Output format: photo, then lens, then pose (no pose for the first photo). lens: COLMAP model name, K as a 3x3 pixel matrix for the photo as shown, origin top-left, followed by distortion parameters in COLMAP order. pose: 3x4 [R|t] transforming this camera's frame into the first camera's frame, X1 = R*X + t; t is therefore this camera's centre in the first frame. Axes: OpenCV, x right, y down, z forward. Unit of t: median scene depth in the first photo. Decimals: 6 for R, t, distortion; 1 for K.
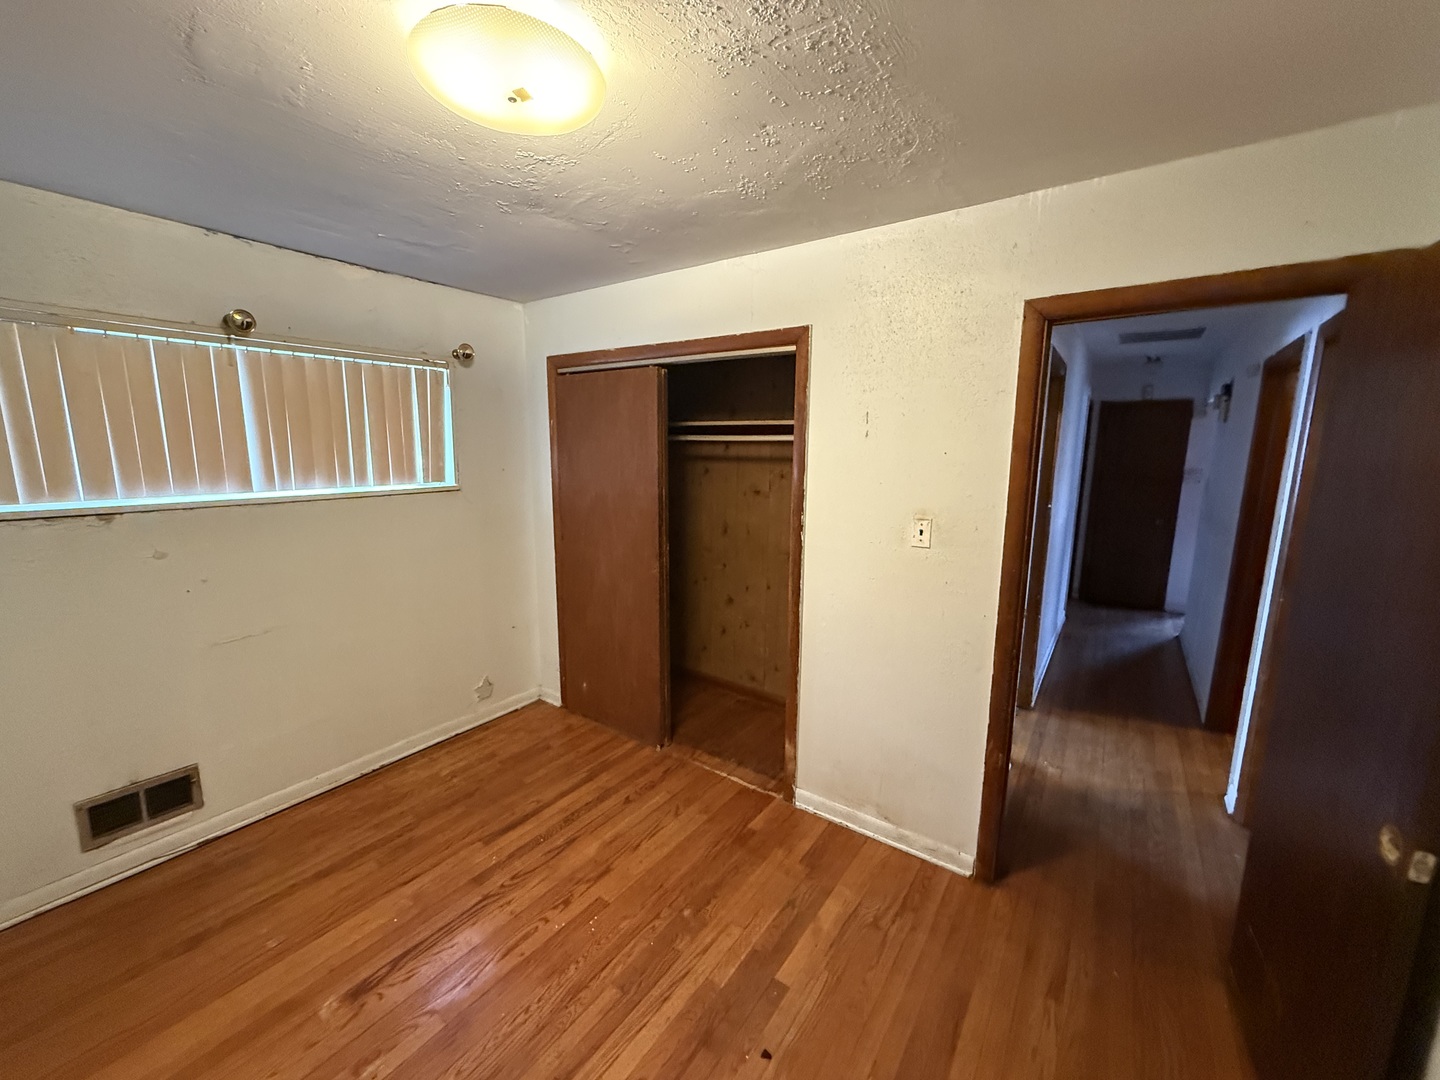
lens RADIAL K [[570.7, 0, 715.2], [0, 570.7, 537.8], [0, 0, 1]] dist [-0.002018, 0.000250]
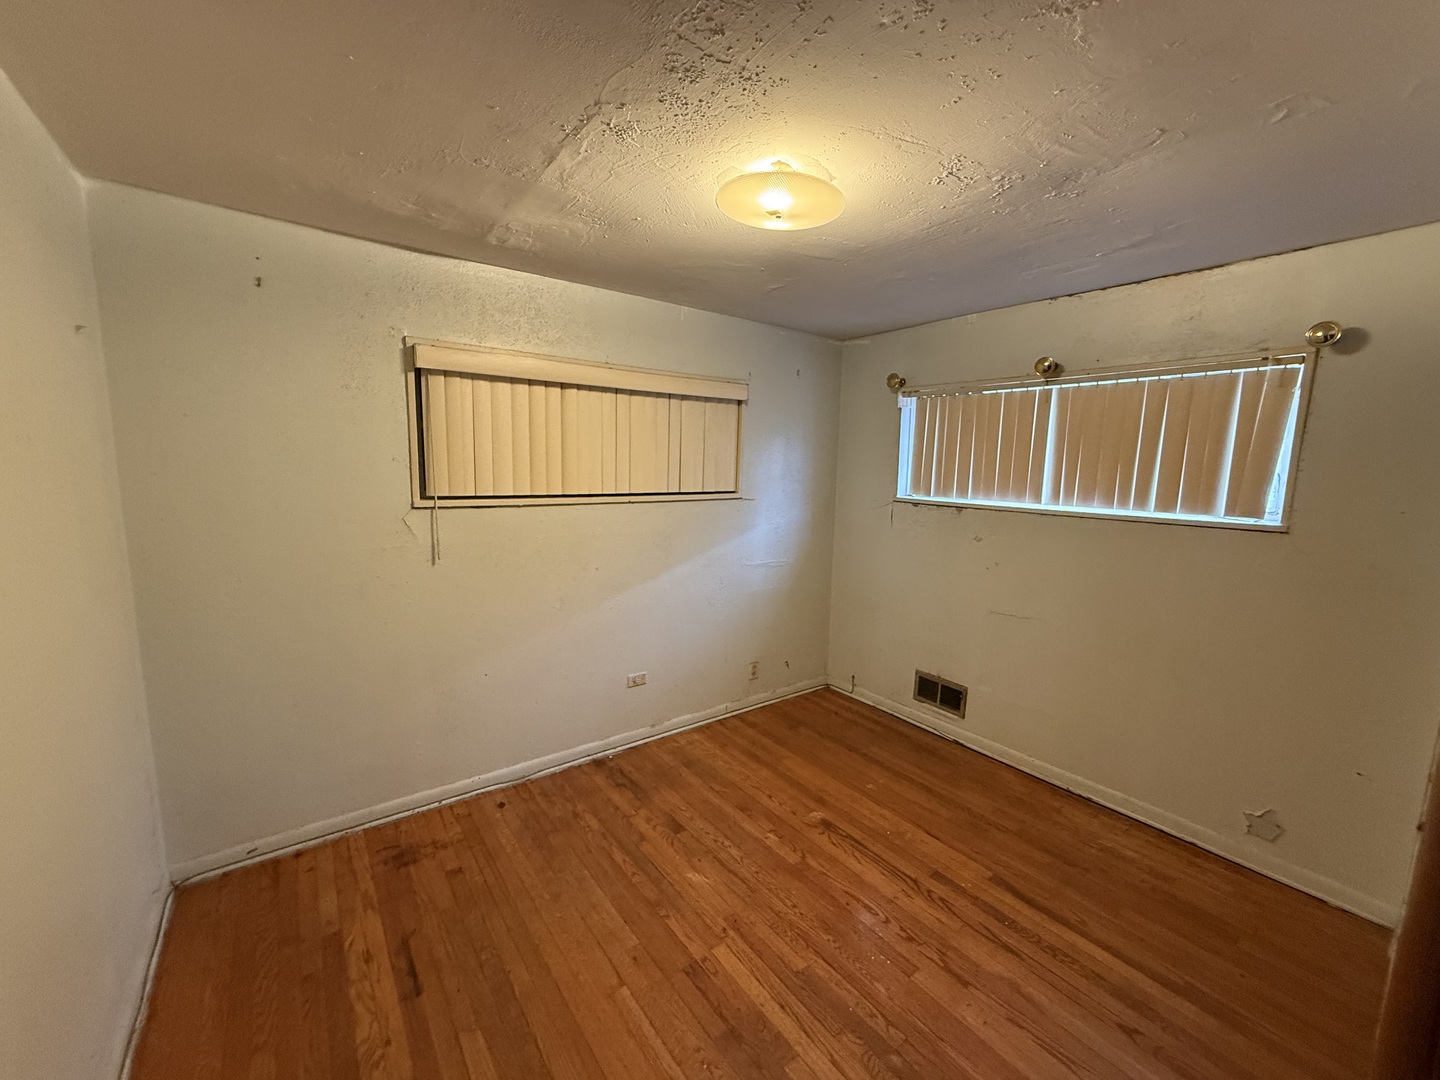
lens RADIAL K [[570.7, 0, 715.0], [0, 570.7, 539.4], [0, 0, 1]] dist [-0.002018, 0.000250]
pose [[-0.304545, 0.118372, -0.945114, 0.607391], [-0.174462, 0.968529, 0.177522, -0.109645], [0.936384, 0.218950, -0.274309, 0.747815]]
